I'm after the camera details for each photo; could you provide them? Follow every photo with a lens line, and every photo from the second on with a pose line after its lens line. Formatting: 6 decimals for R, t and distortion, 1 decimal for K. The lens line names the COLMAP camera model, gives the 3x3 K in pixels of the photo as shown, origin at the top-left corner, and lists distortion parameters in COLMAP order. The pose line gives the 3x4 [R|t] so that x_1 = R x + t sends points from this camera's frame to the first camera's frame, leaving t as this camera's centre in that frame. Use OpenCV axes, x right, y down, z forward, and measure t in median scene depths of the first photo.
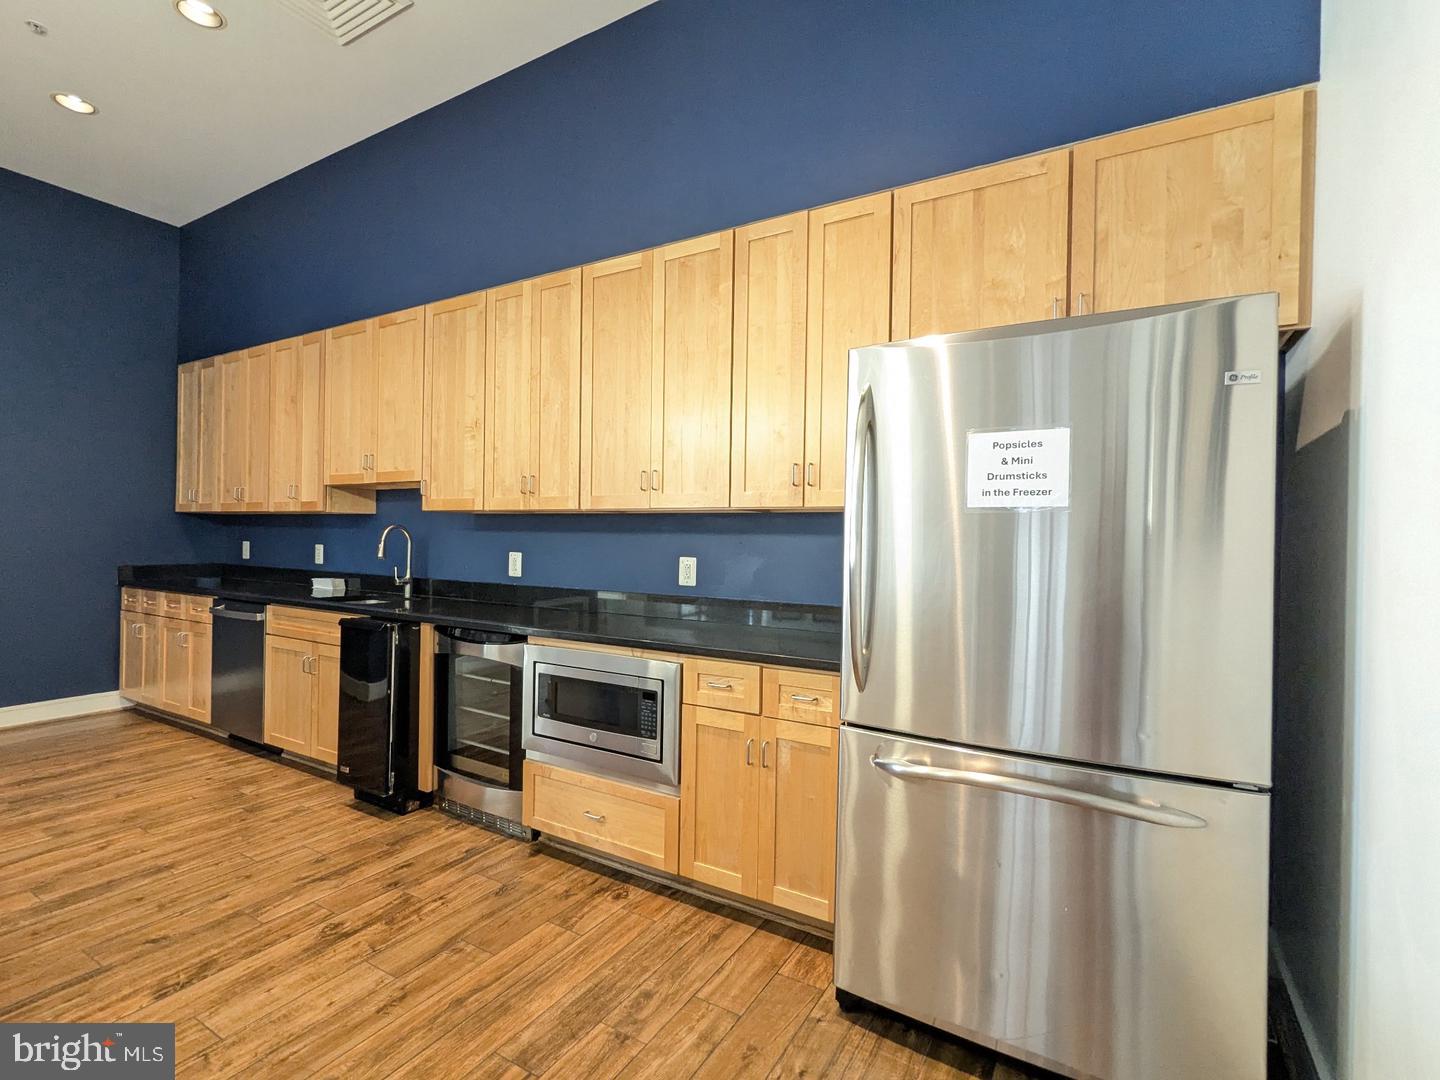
lens RADIAL K [[692.9, 0, 722.6], [0, 692.9, 518.4], [0, 0, 1]] dist [-0.000490, 0.000064]
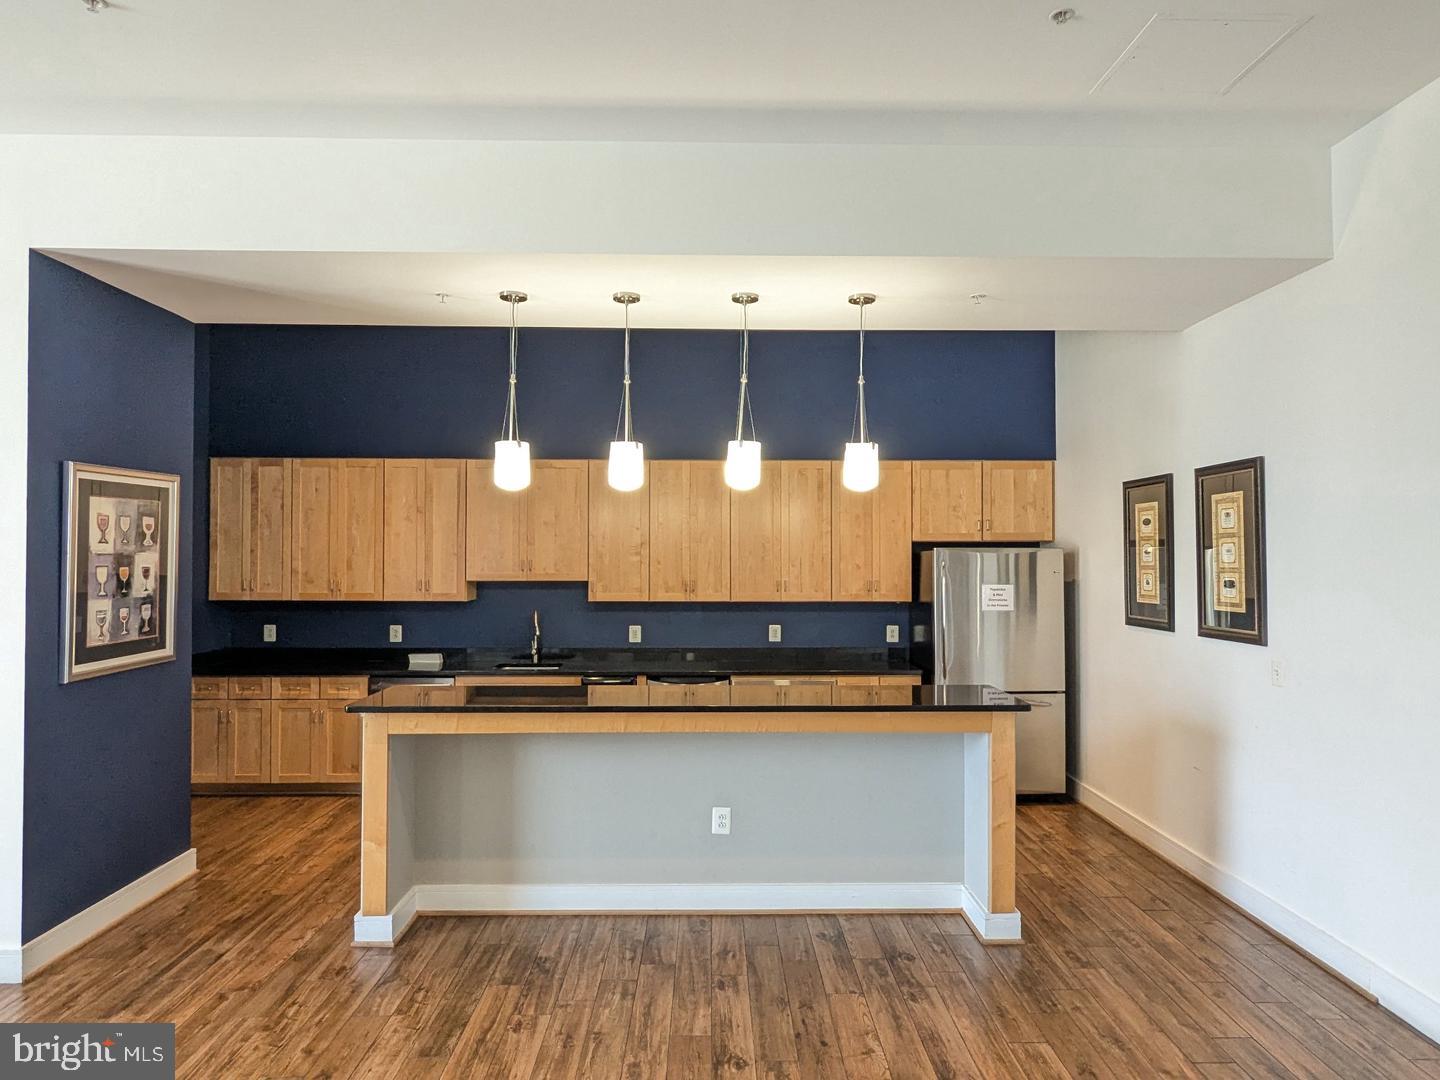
lens RADIAL K [[674.4, 0, 720.0], [0, 674.4, 540.0], [0, 0, 1]] dist [-0.000217, -0.000031]
pose [[0.855180, 0.010392, 0.518227, -0.938342], [0.004073, 0.999633, -0.026767, -0.100876], [-0.518315, 0.025002, 0.854824, -0.368103]]
